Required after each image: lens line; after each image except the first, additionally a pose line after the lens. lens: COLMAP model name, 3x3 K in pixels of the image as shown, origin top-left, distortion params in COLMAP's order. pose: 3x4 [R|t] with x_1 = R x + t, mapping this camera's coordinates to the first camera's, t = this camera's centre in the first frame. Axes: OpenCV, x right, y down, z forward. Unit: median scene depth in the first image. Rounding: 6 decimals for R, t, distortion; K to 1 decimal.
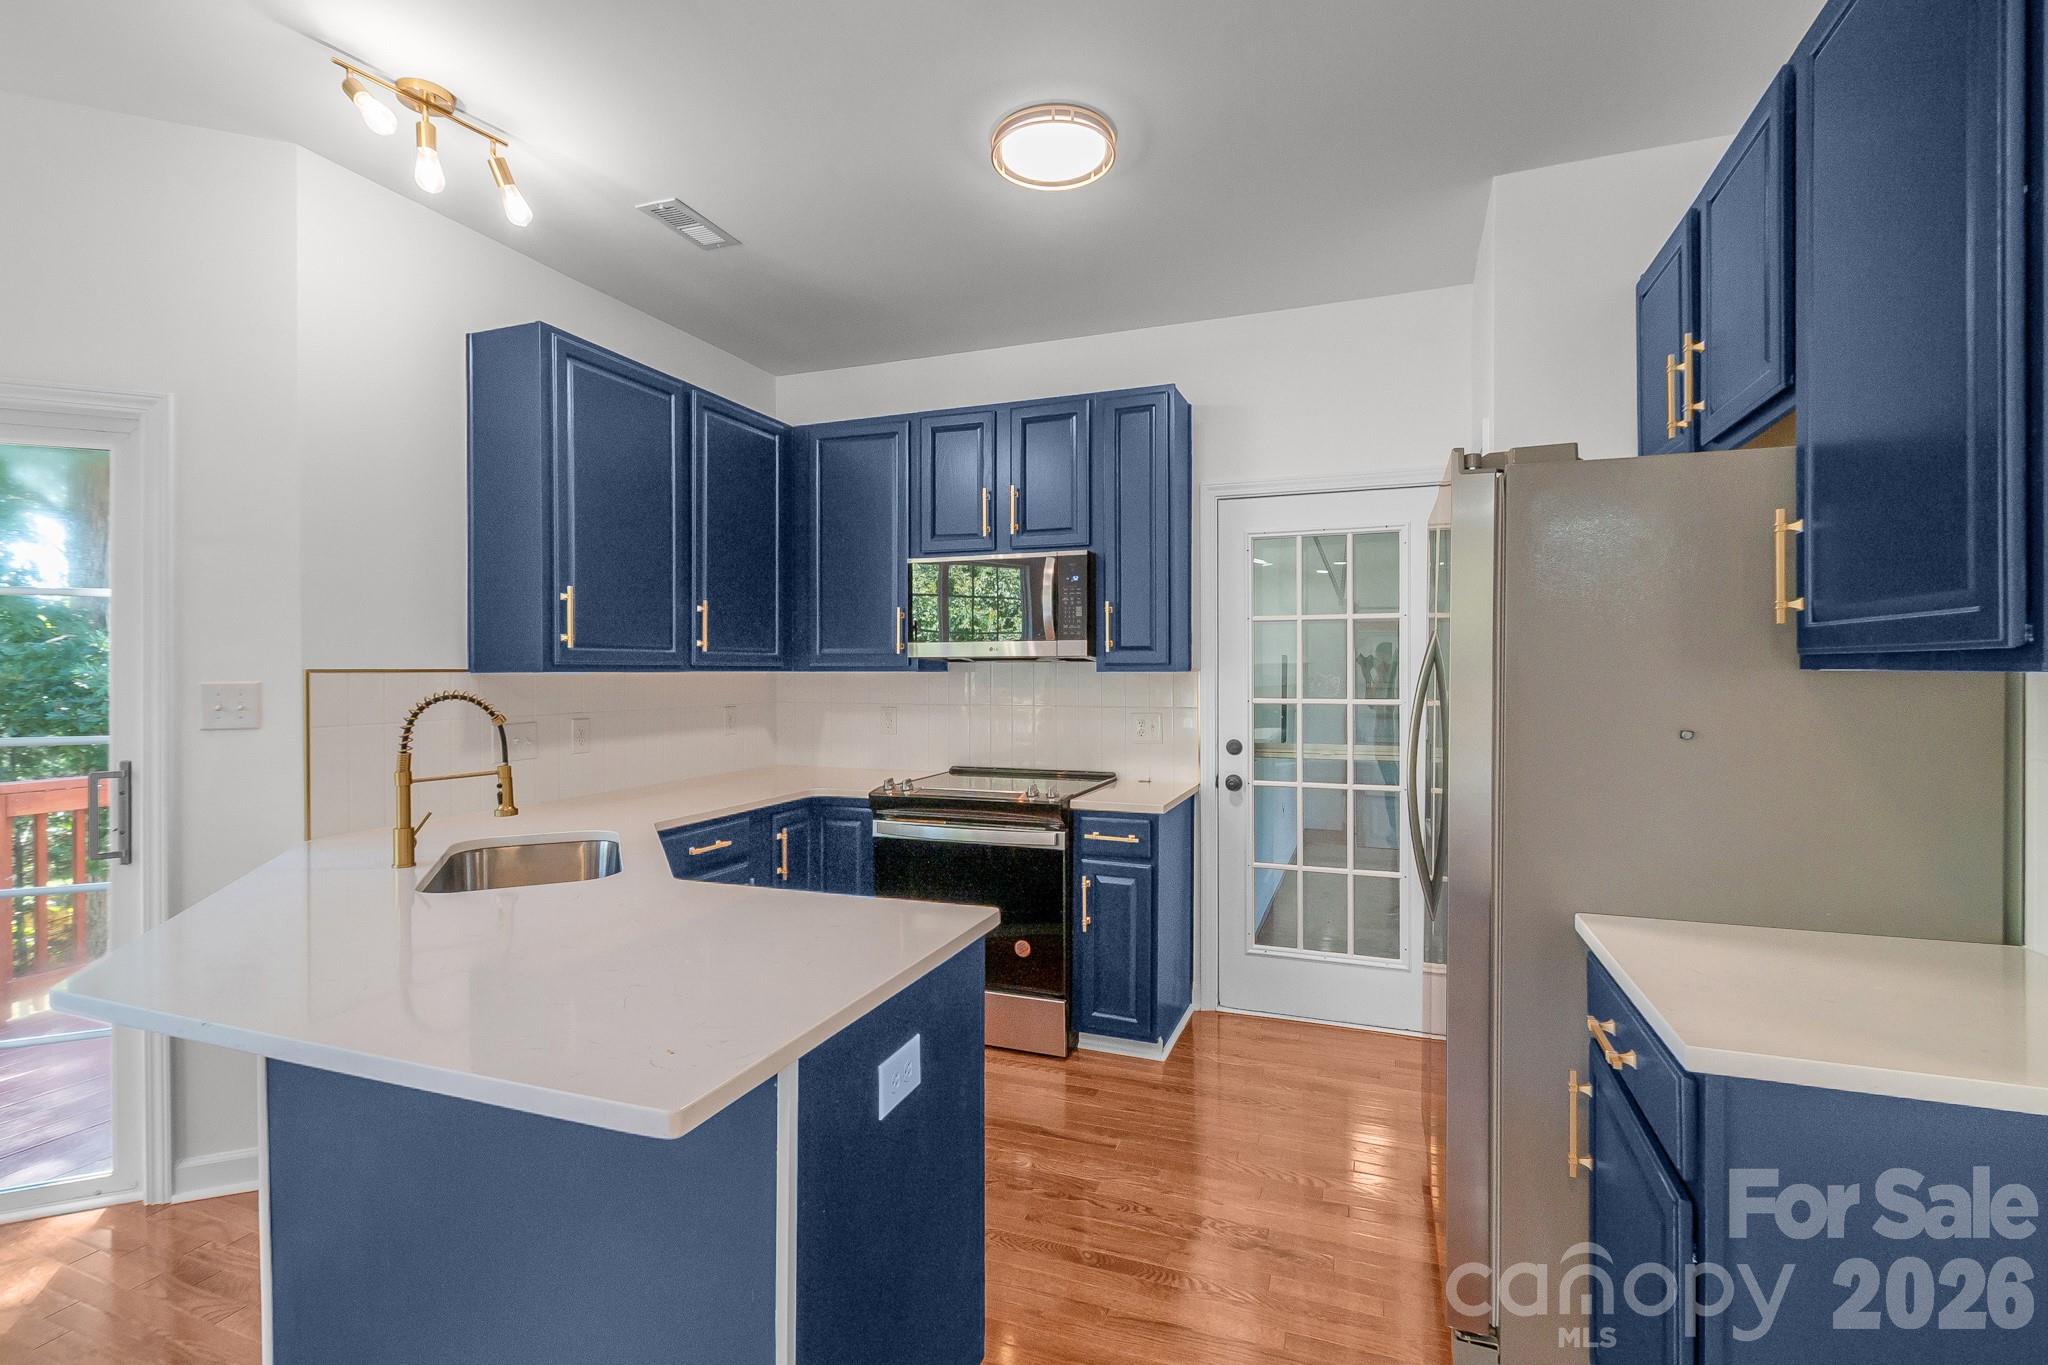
lens RADIAL K [[941.7, 0, 1030.5], [0, 941.7, 677.4], [0, 0, 1]] dist [0.017007, -0.000418]
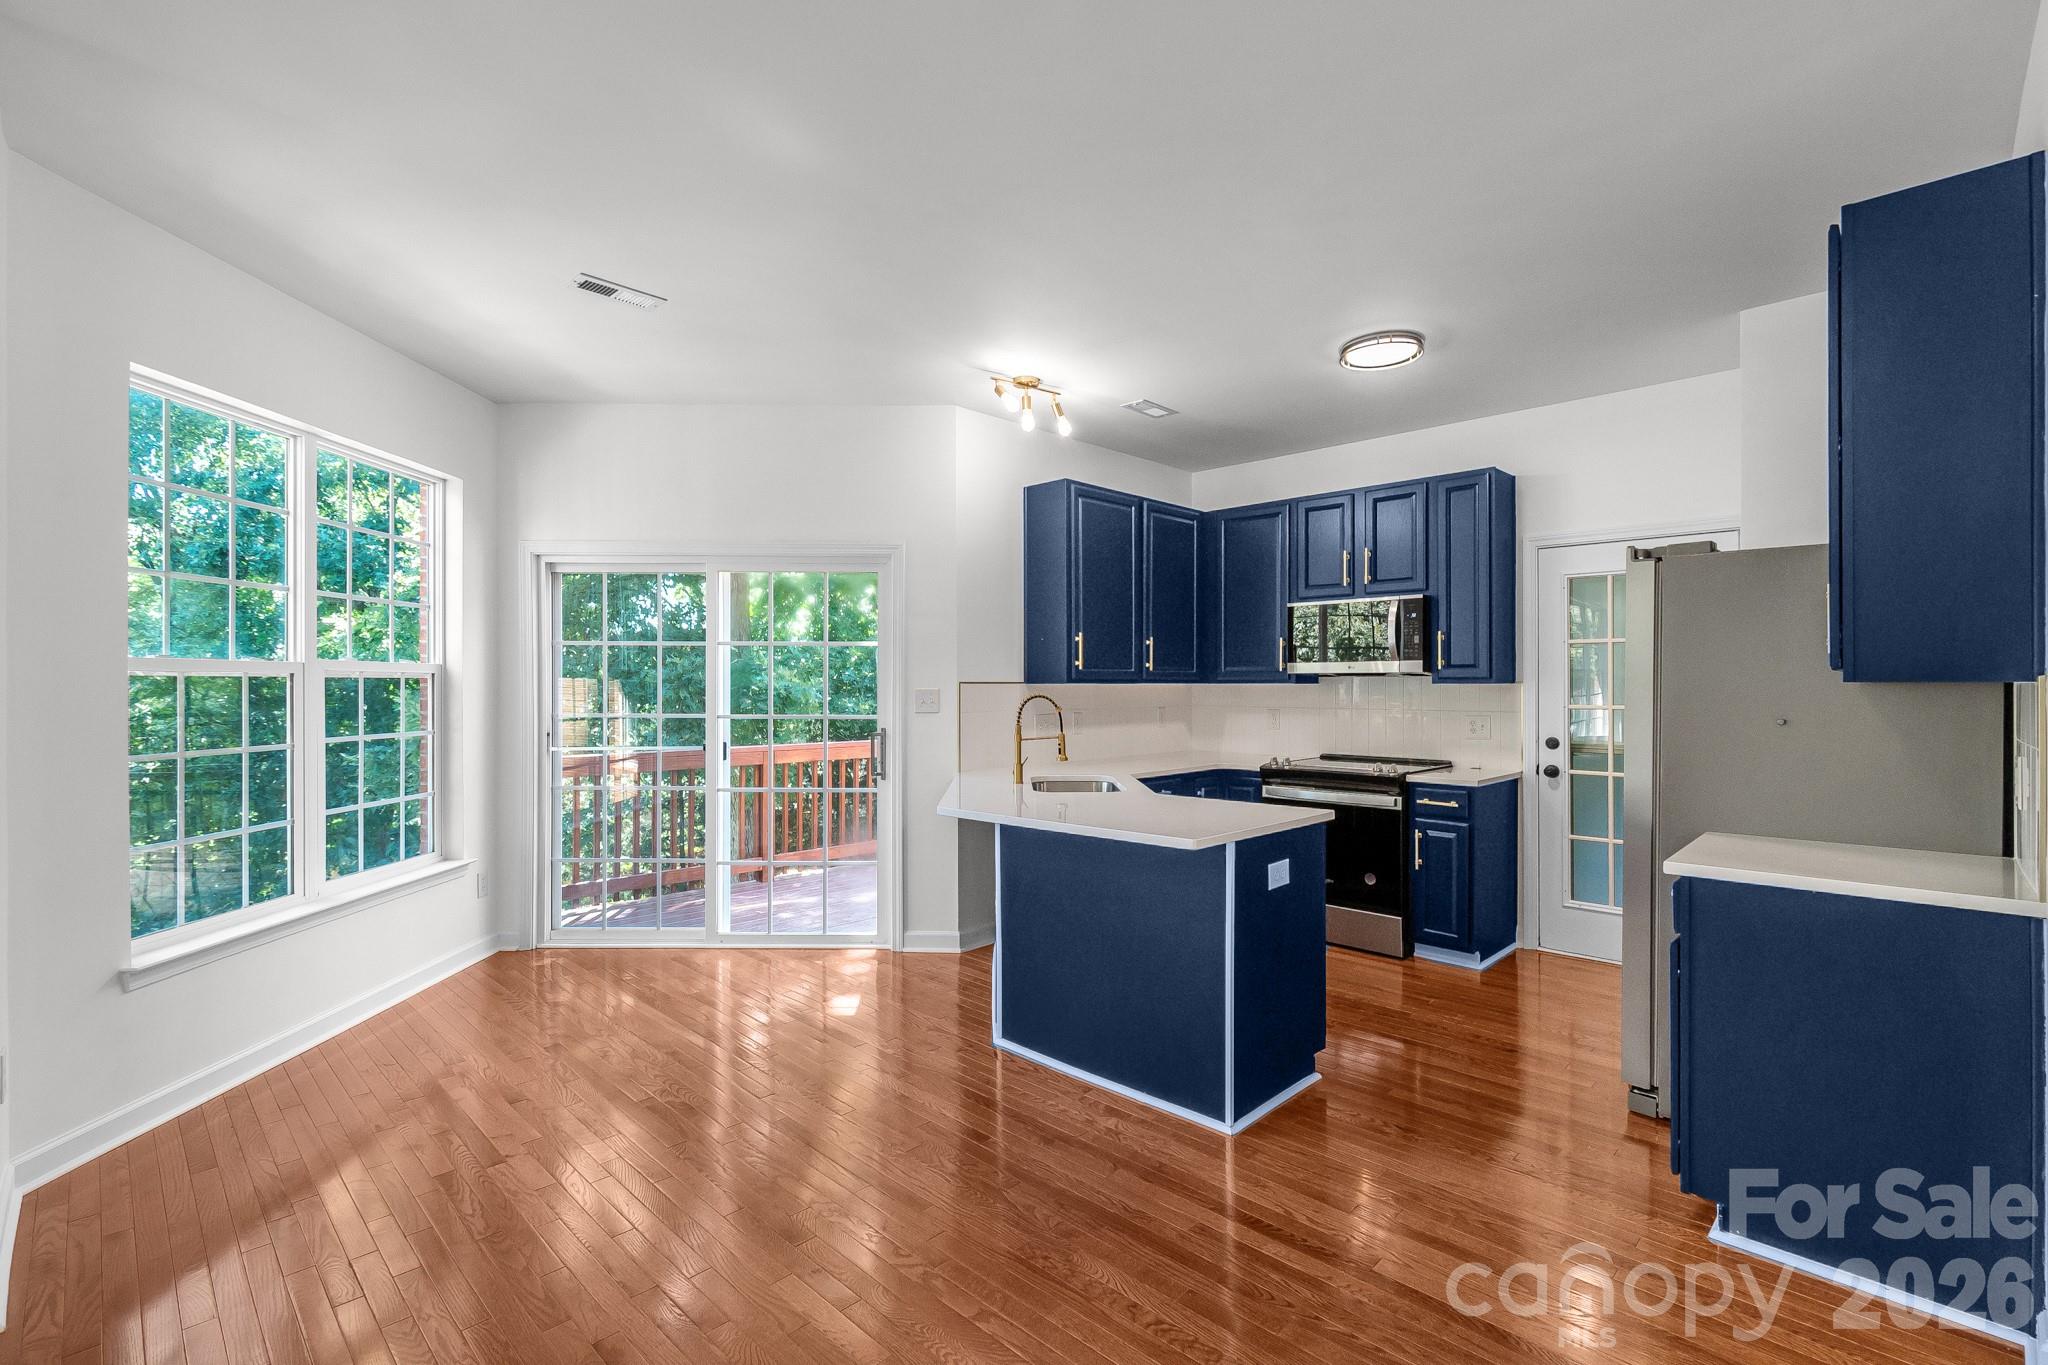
lens RADIAL K [[934.5, 0, 1024.0], [0, 934.5, 682.5], [0, 0, 1]] dist [-0.002154, -0.000345]
pose [[0.916471, -0.000240, -0.400101, 0.071730], [-0.003074, 0.999966, -0.007643, 0.004483], [0.400090, 0.008234, 0.916439, -0.466542]]
